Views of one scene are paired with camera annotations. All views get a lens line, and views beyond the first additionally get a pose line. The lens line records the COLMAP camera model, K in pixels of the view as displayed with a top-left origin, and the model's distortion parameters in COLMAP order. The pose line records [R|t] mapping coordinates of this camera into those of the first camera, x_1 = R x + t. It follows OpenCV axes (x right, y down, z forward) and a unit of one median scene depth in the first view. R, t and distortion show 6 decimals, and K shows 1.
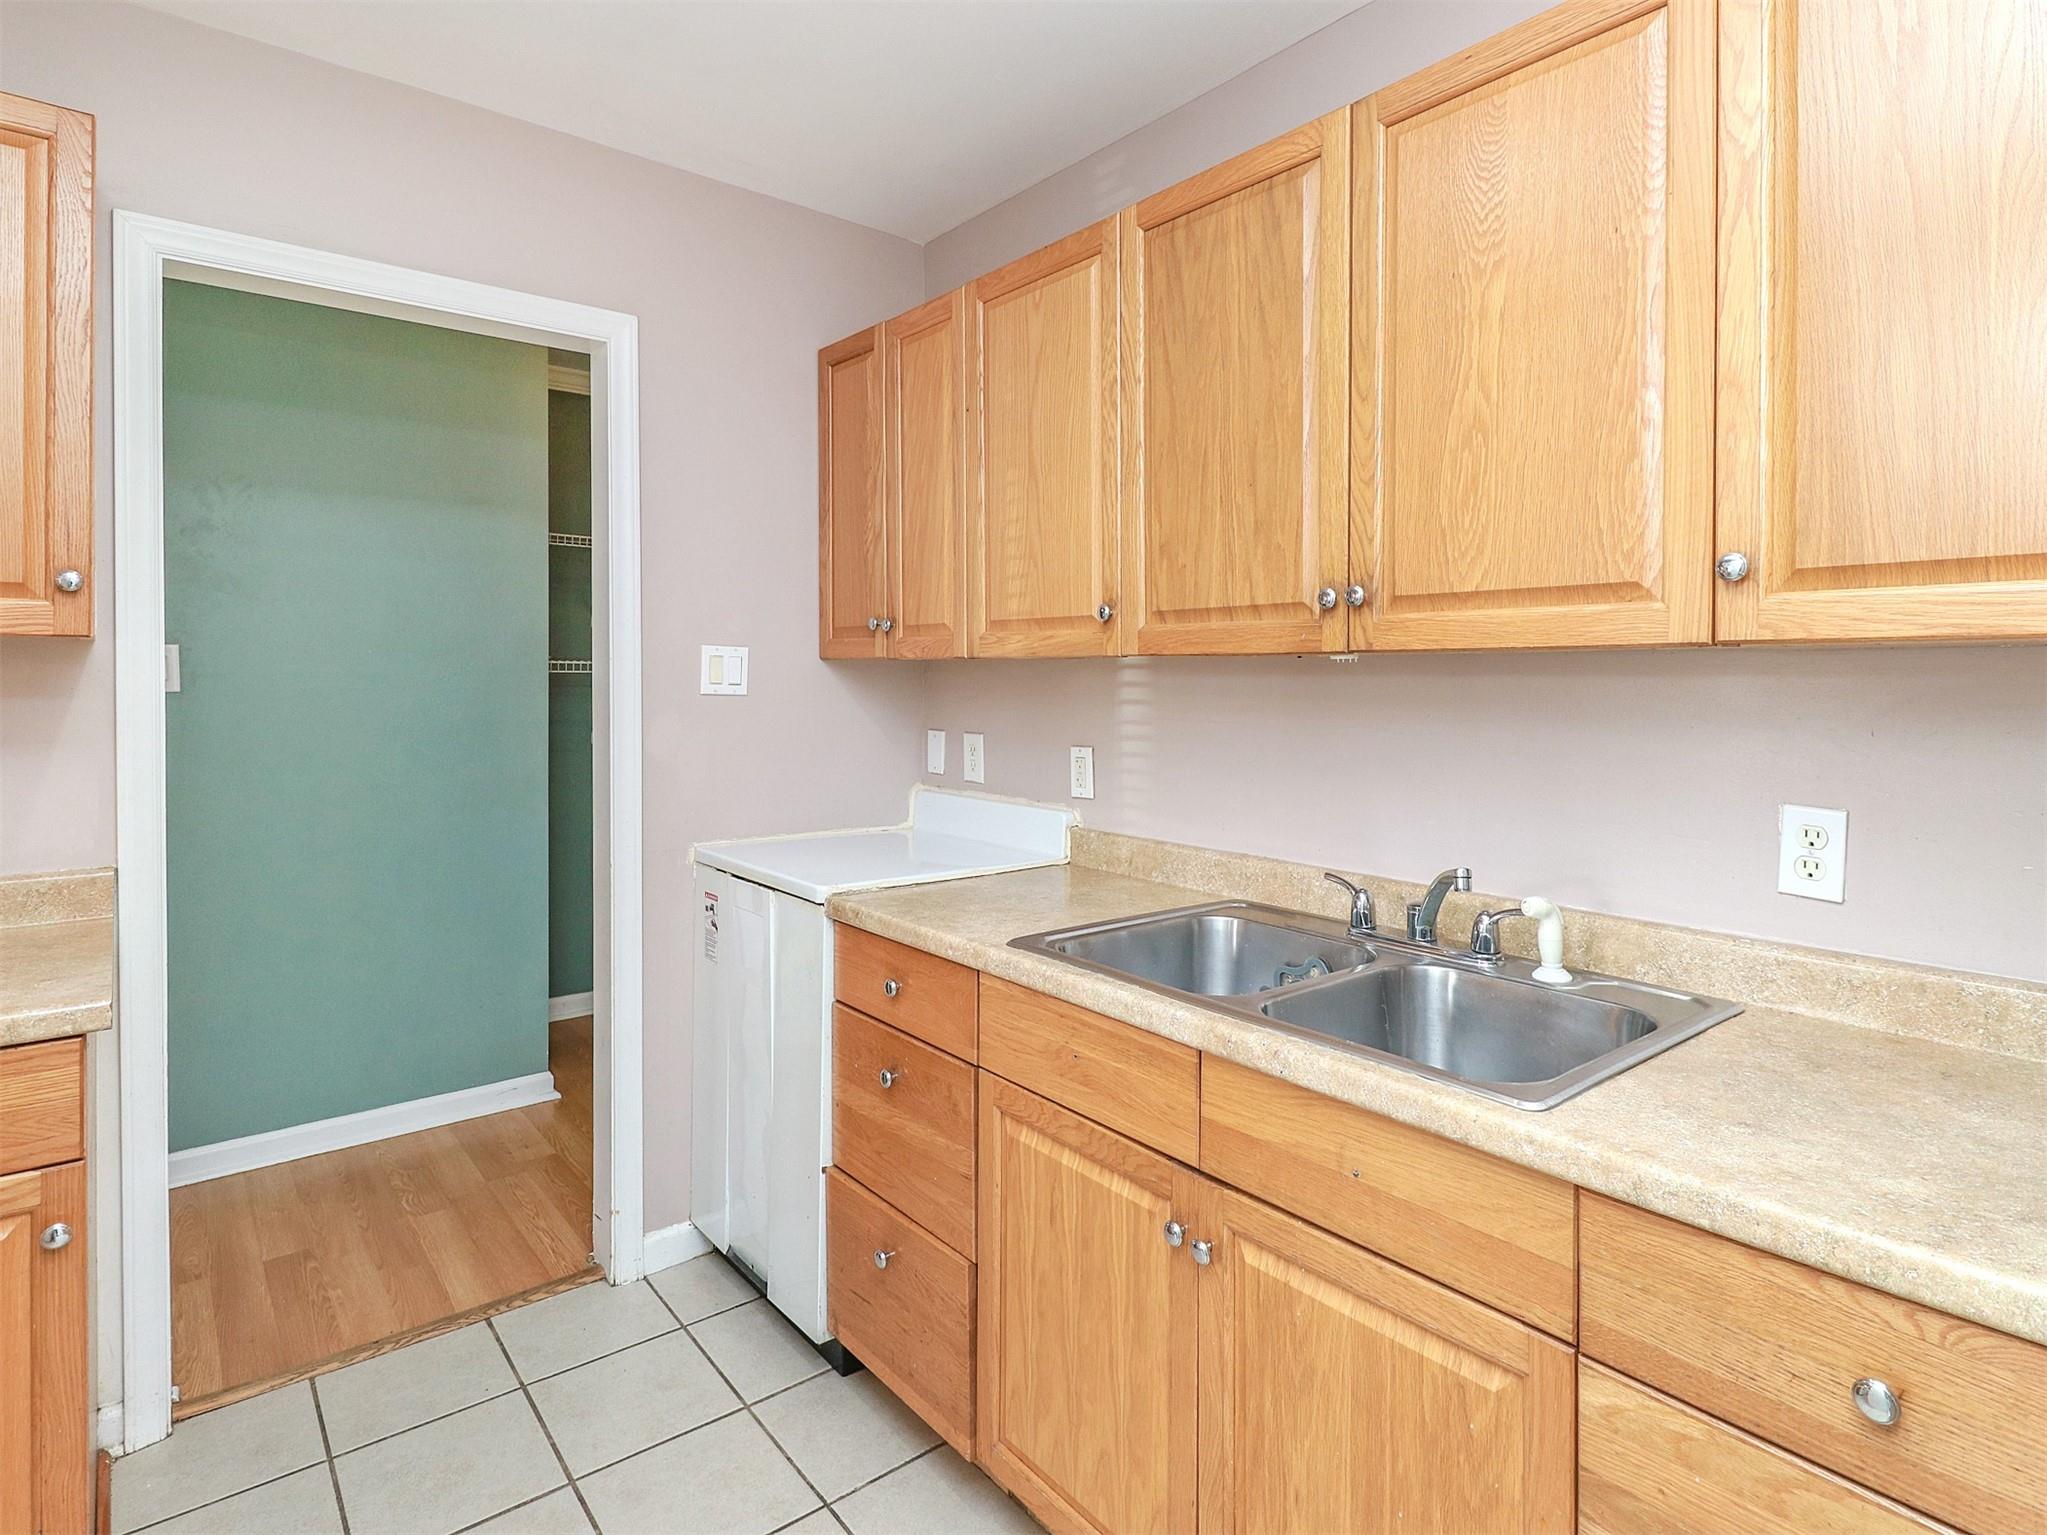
lens RADIAL K [[1099.9, 0, 1096.6], [0, 1099.9, 682.7], [0, 0, 1]] dist [0.017900, -0.011947]
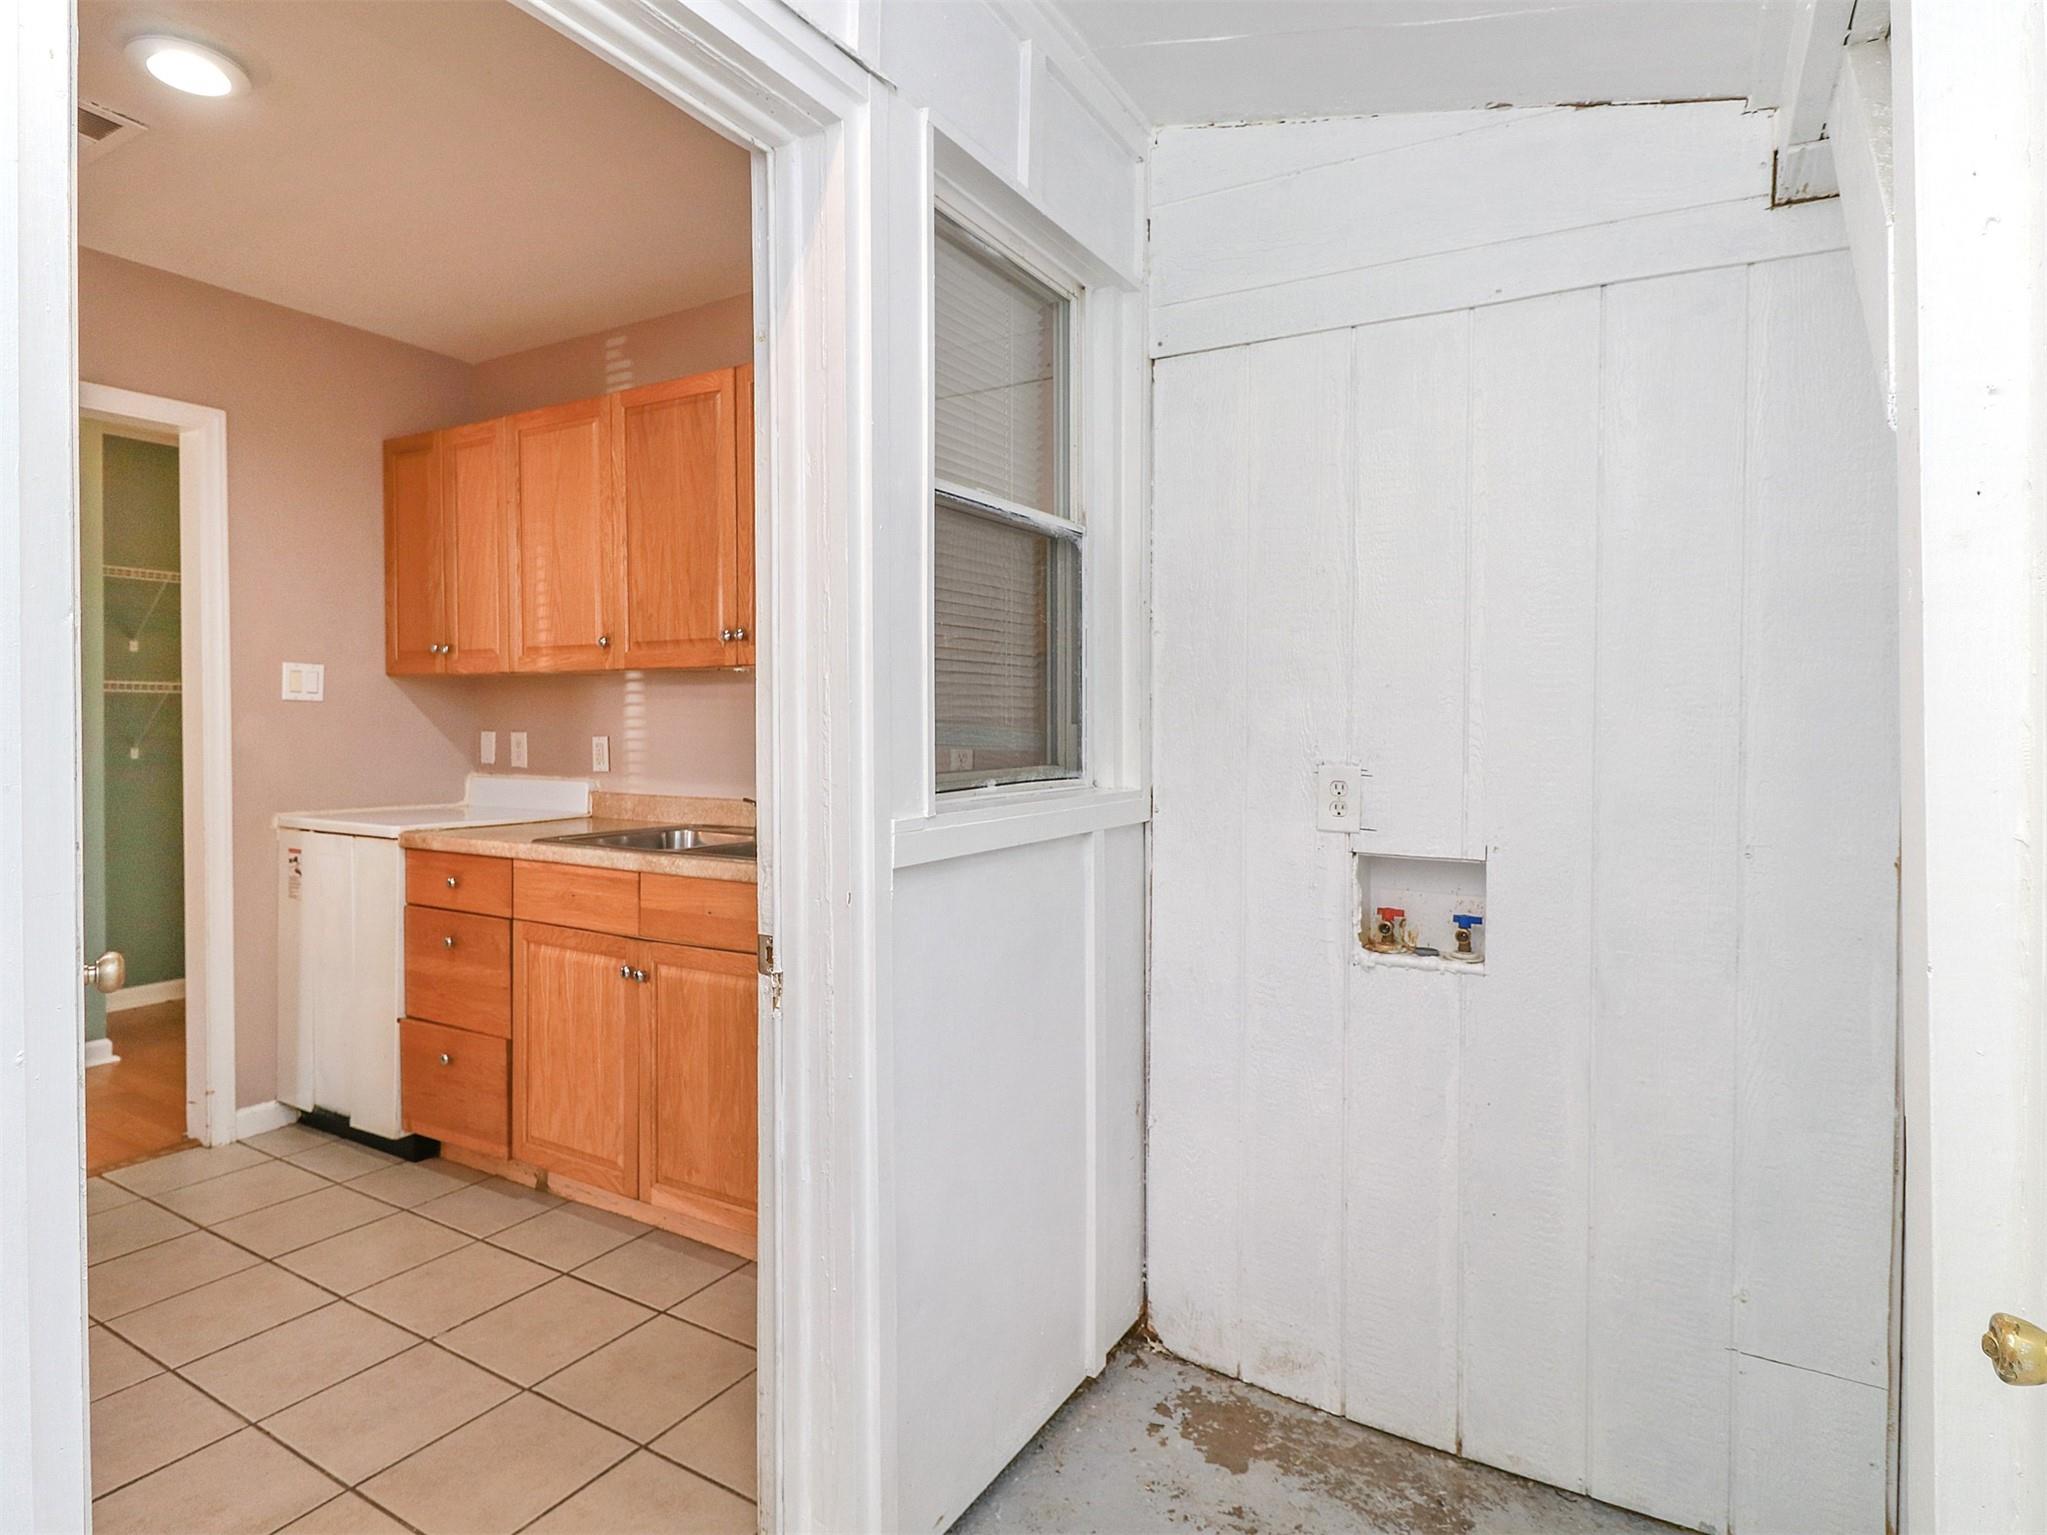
lens RADIAL K [[1099.9, 0, 1107.8], [0, 1099.9, 735.1], [0, 0, 1]] dist [0.017900, -0.011947]
pose [[0.938192, -0.004706, 0.346083, 0.144517], [0.004131, 0.999989, 0.002398, 0.072286], [-0.346091, -0.000820, 0.938201, -0.781110]]
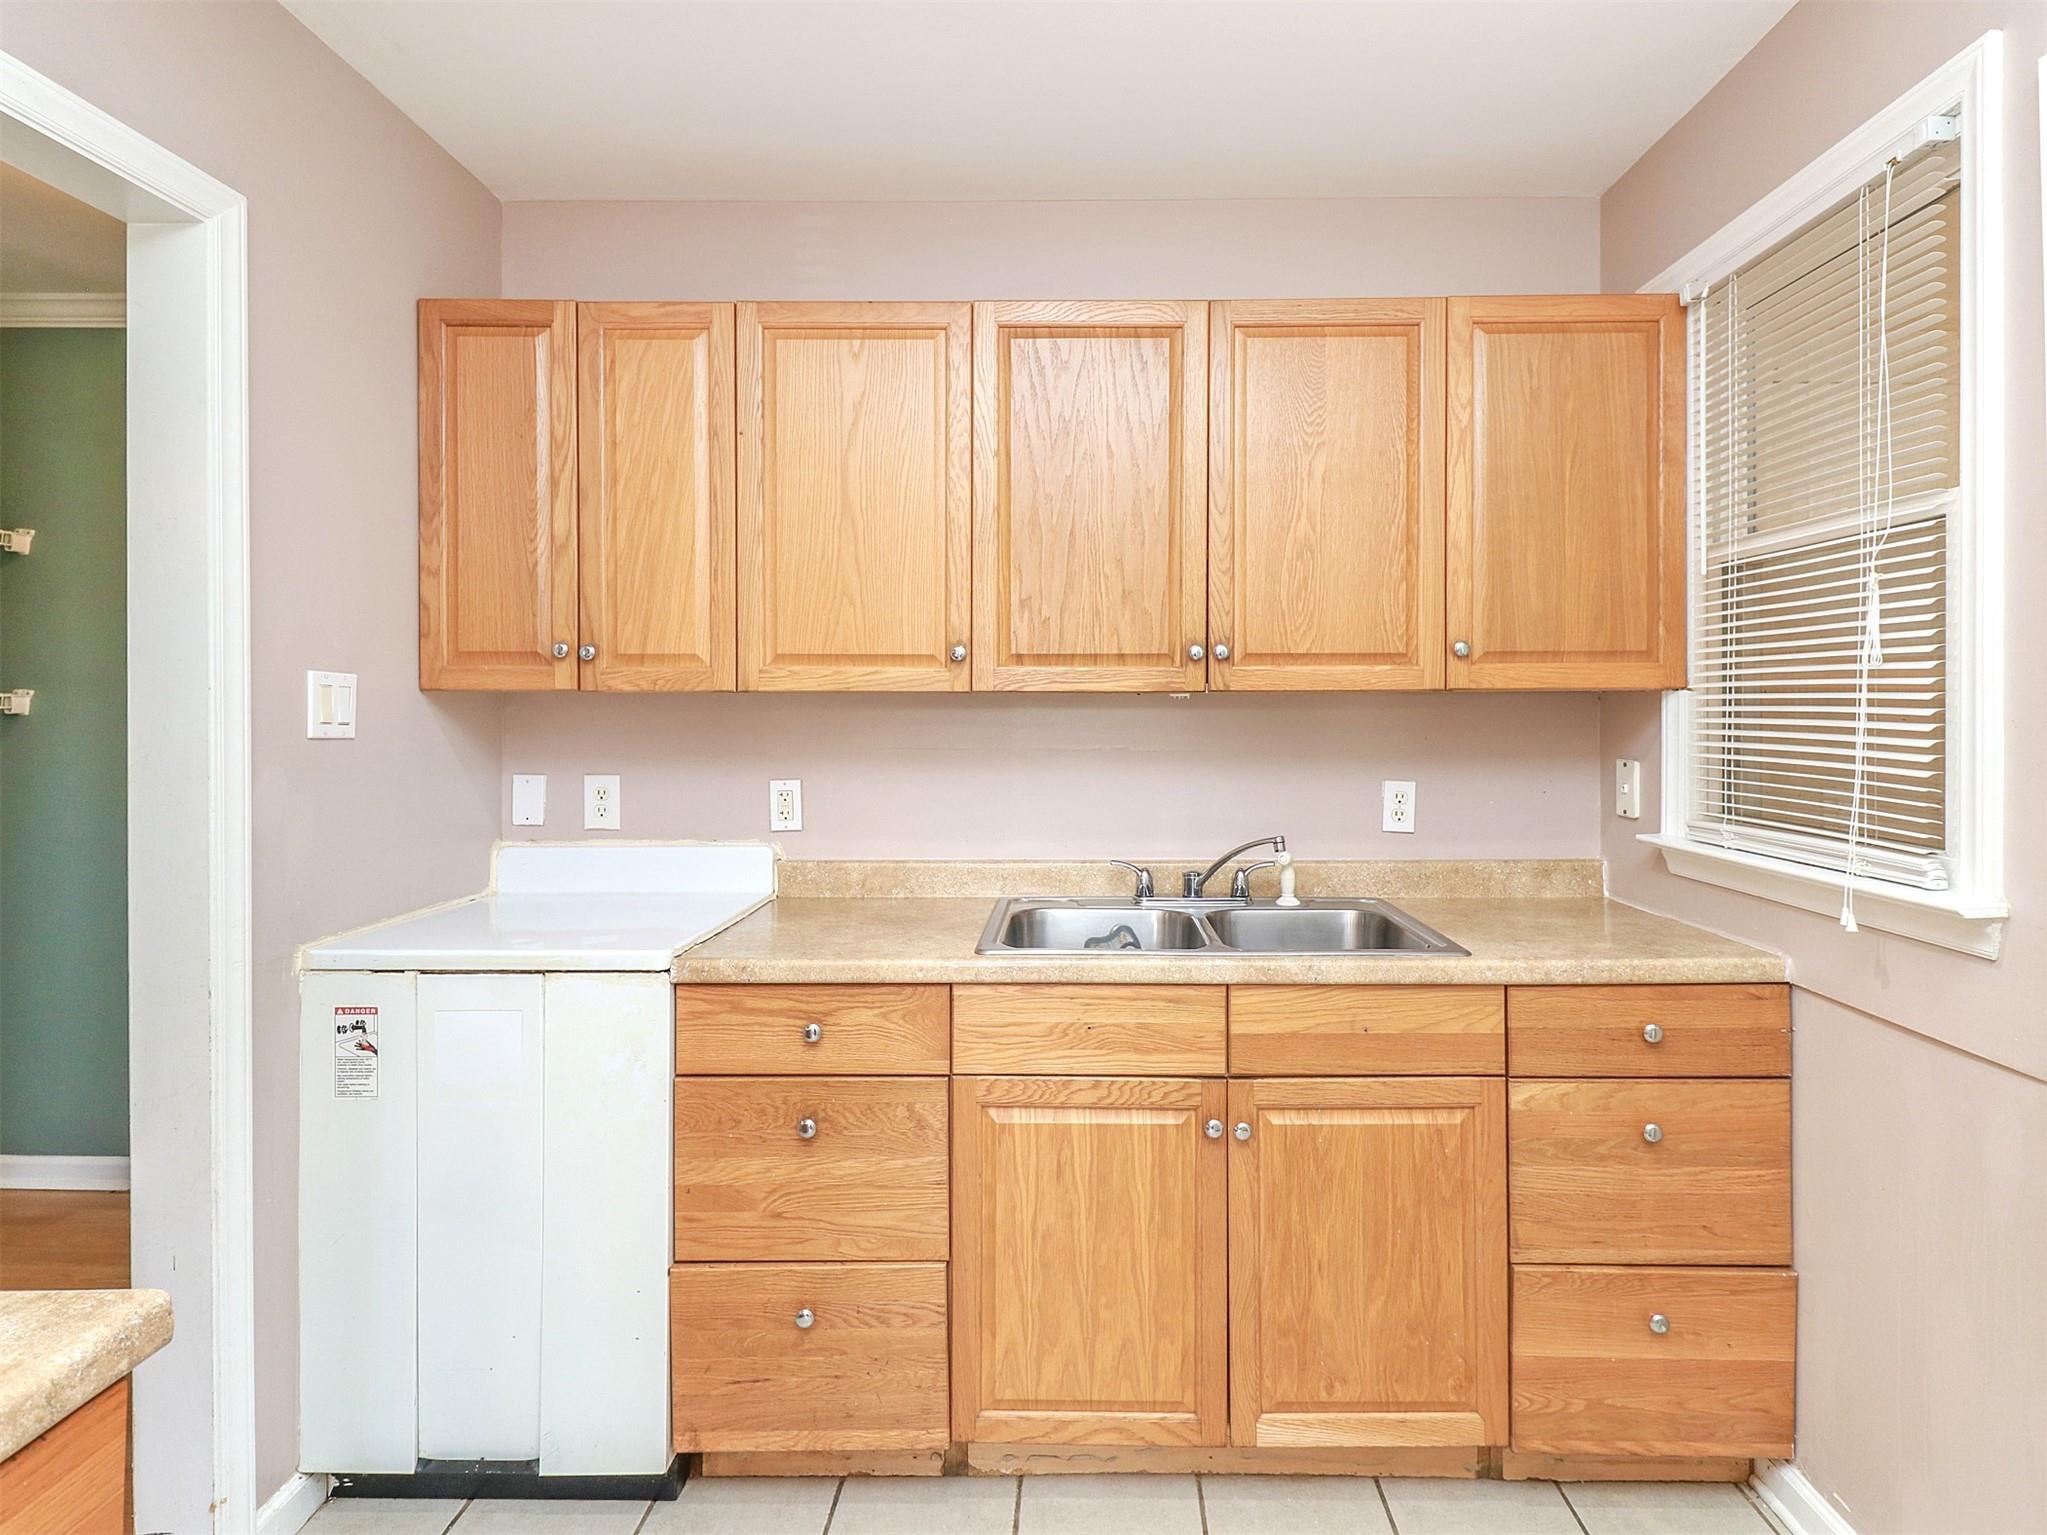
lens RADIAL K [[1099.9, 0, 1036.3], [0, 1099.9, 697.3], [0, 0, 1]] dist [0.017900, -0.011947]
pose [[0.650517, 0.000788, 0.759491, -0.813835], [0.007795, 0.999940, -0.007714, -0.009852], [-0.759452, 0.010938, 0.650472, 0.219341]]
